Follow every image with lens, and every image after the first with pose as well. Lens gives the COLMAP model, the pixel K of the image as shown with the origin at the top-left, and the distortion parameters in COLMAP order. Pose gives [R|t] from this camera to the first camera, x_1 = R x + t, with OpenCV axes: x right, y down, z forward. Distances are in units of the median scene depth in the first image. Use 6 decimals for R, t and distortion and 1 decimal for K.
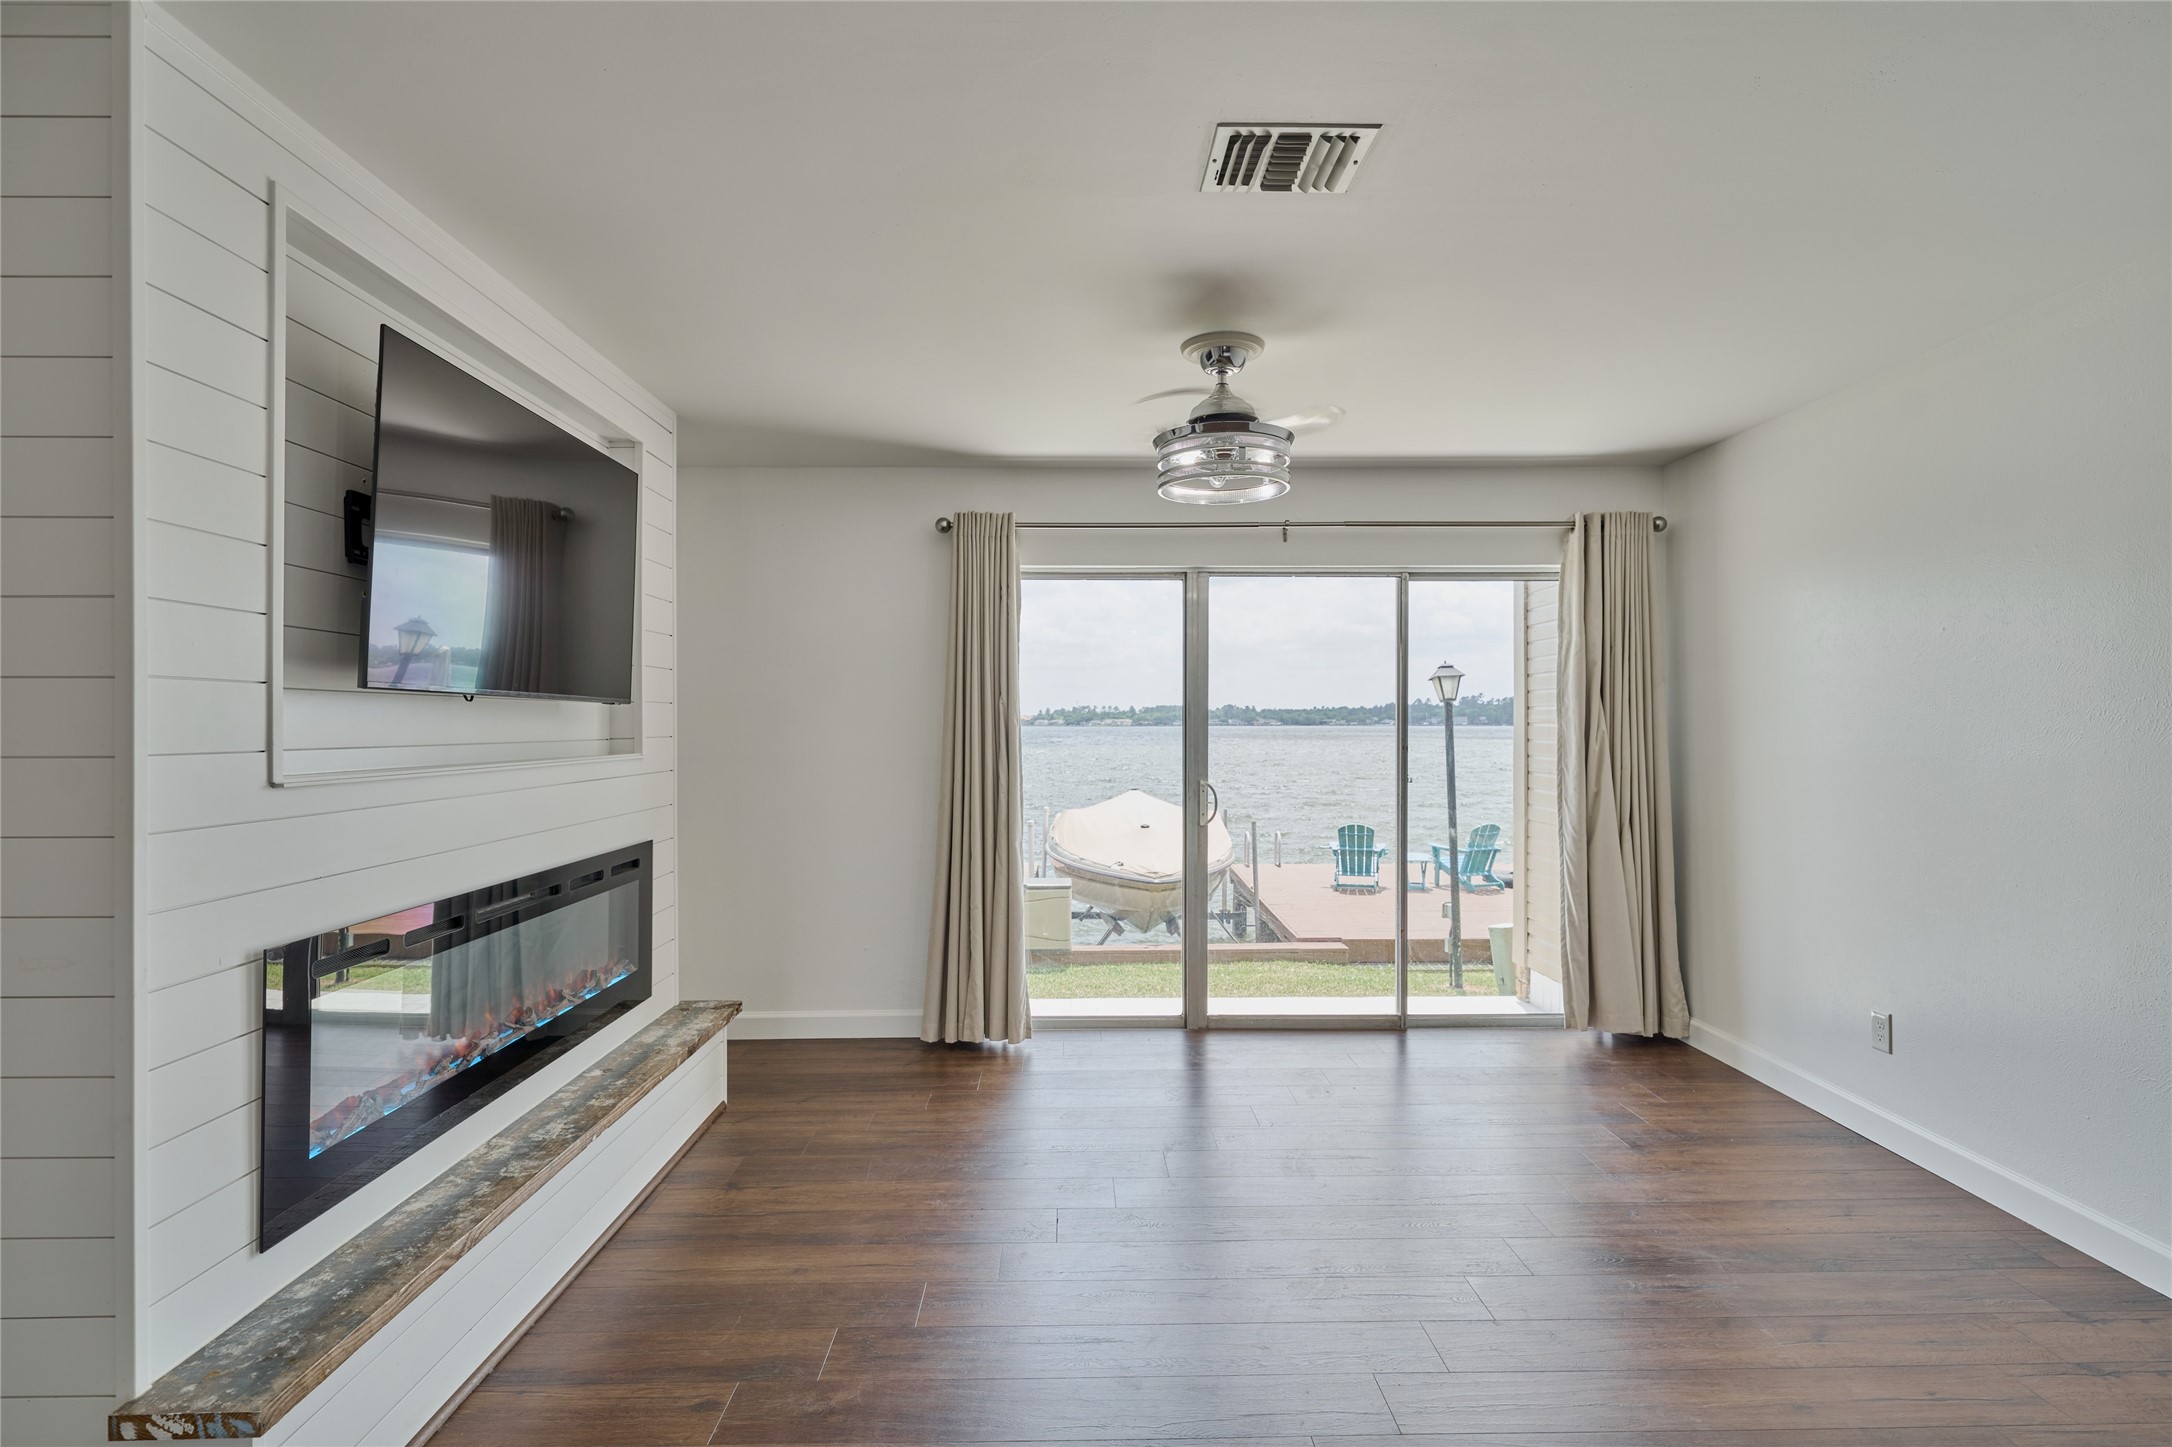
lens RADIAL K [[1069.4, 0, 1091.7], [0, 1069.4, 721.1], [0, 0, 1]] dist [-0.003088, -0.000604]
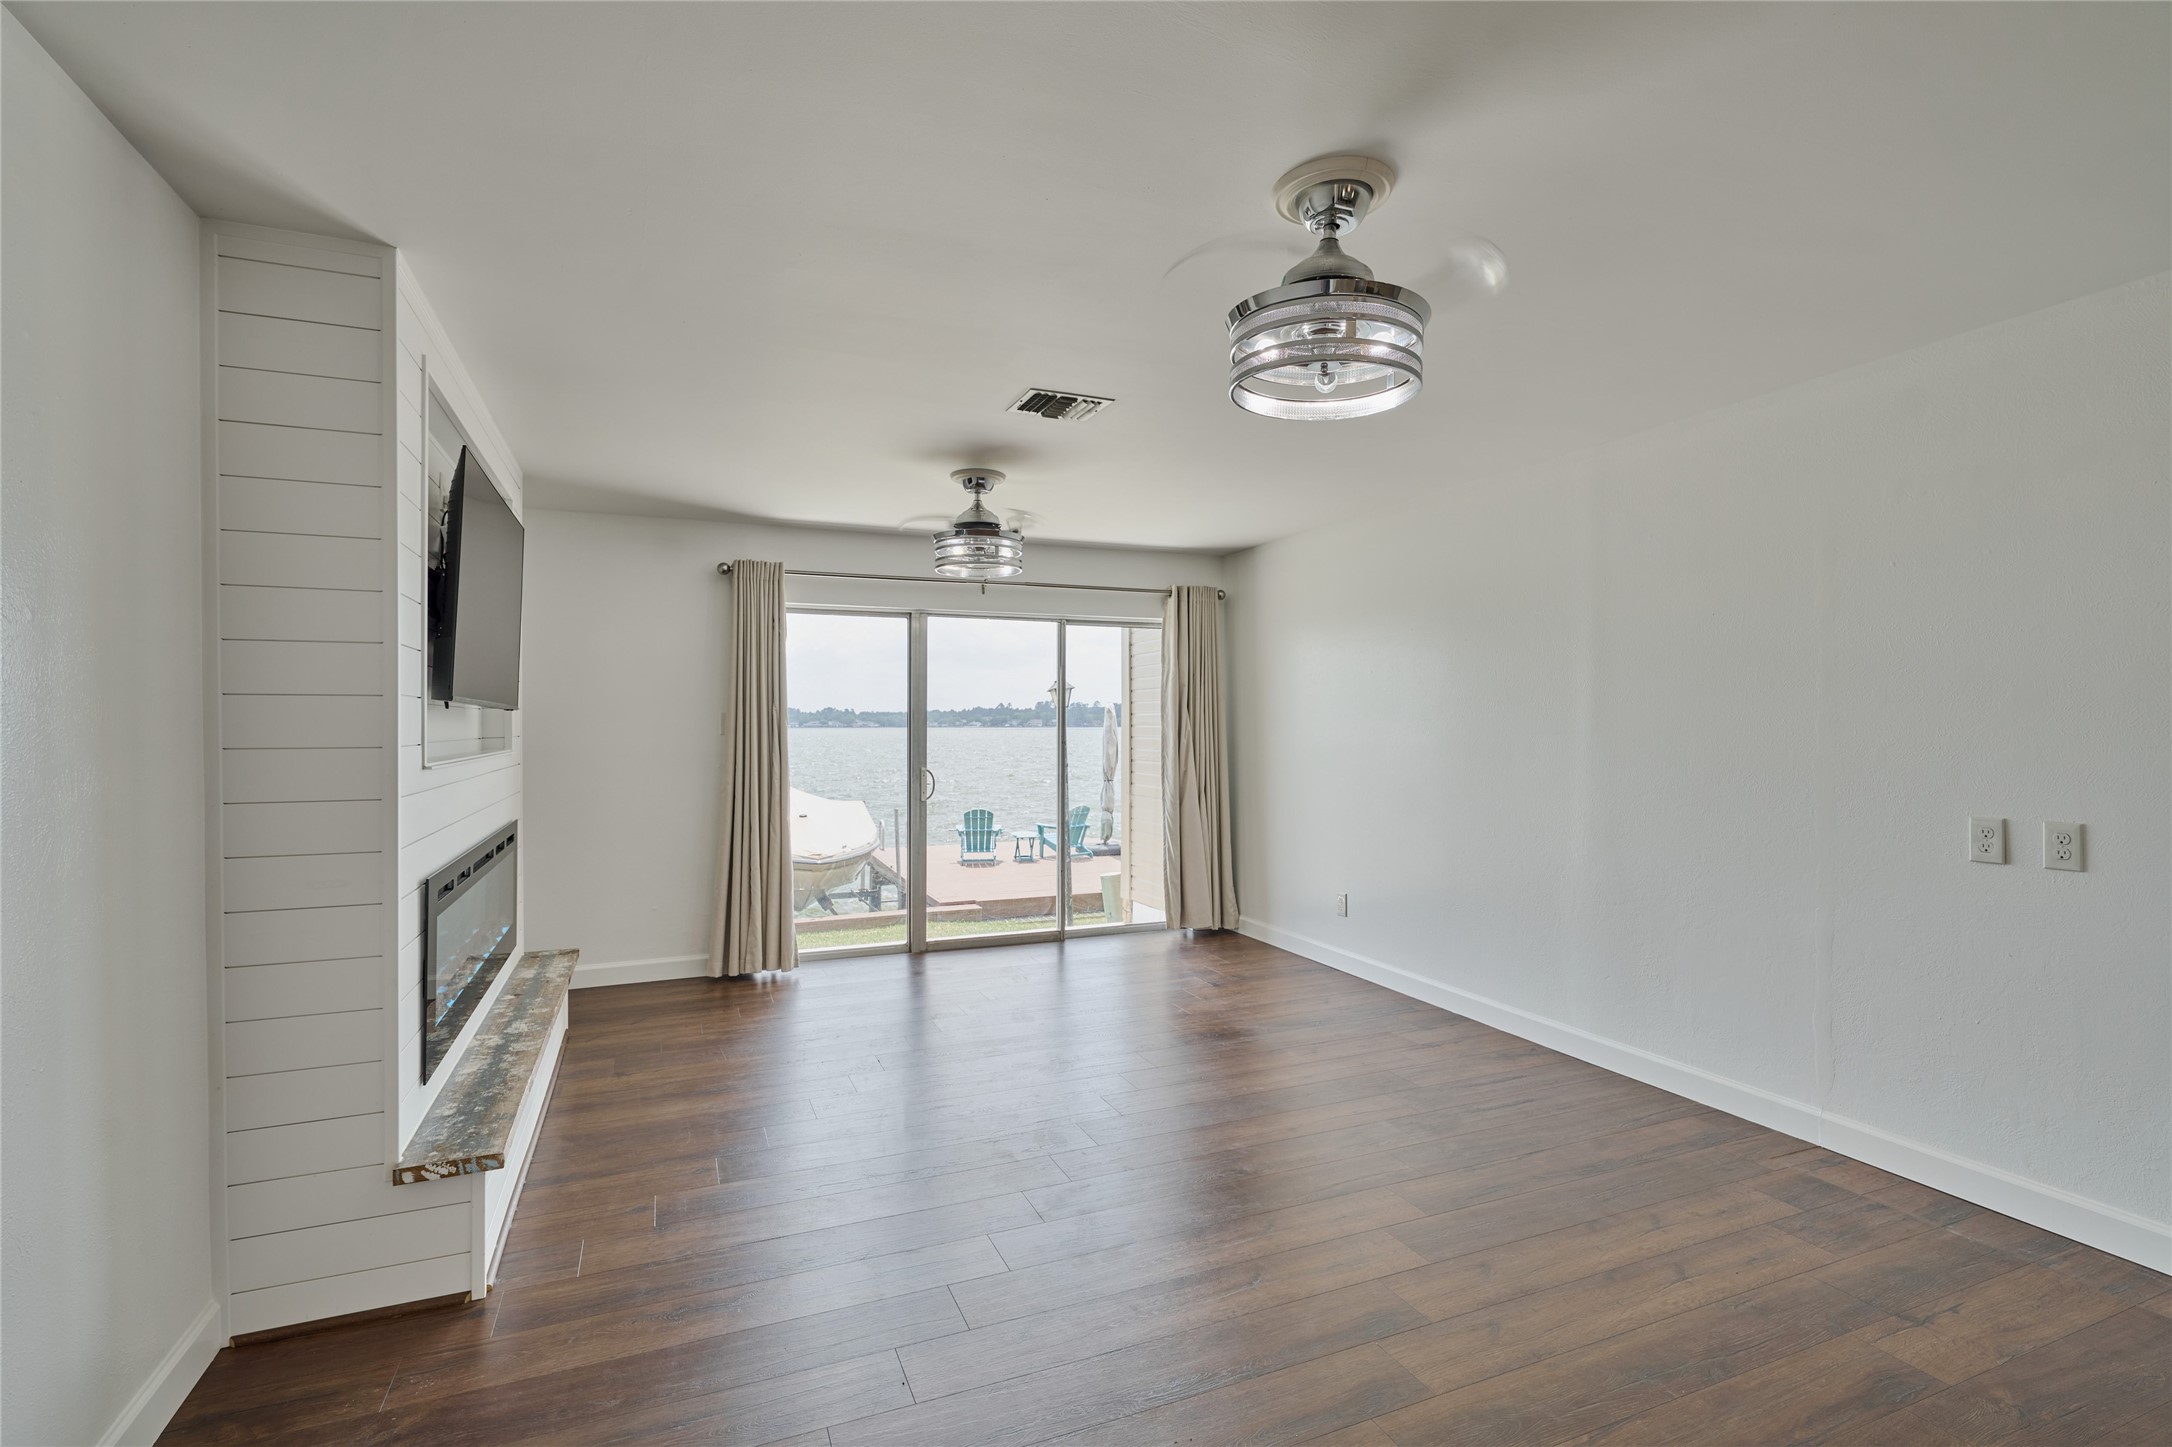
lens RADIAL K [[989.8, 0, 1082.1], [0, 989.8, 721.2], [0, 0, 1]] dist [-0.000744, 0.000204]
pose [[0.929500, 0.000944, 0.368822, -0.180889], [-0.000270, 0.999998, -0.001877, -0.000689], [-0.368823, 0.001645, 0.929498, -0.249824]]
